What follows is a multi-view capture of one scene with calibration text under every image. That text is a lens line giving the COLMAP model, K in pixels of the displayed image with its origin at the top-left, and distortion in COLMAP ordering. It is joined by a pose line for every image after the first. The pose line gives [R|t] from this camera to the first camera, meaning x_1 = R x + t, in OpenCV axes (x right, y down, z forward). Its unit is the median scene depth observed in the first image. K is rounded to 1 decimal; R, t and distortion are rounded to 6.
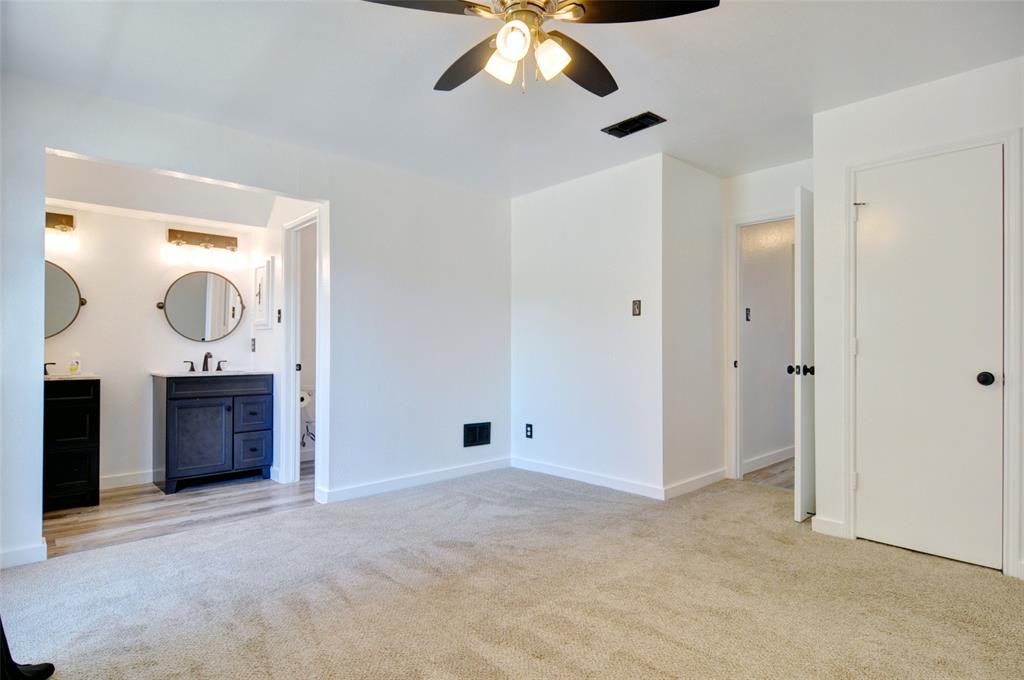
lens RADIAL K [[543.3, 0, 512.9], [0, 543.3, 342.3], [0, 0, 1]] dist [0.014420, -0.011865]
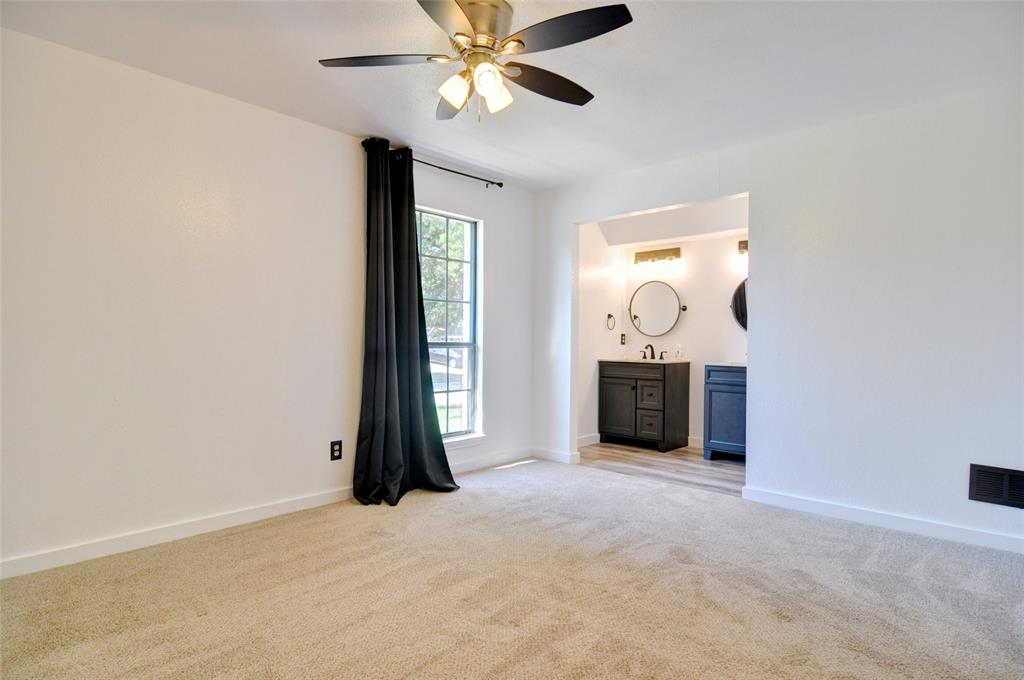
lens RADIAL K [[543.3, 0, 512.9], [0, 543.3, 342.3], [0, 0, 1]] dist [0.014420, -0.011865]
pose [[0.080339, 0.005266, -0.996754, 0.562183], [0.001509, 0.999984, 0.005404, 0.004318], [0.996766, -0.001939, 0.080330, 0.459821]]
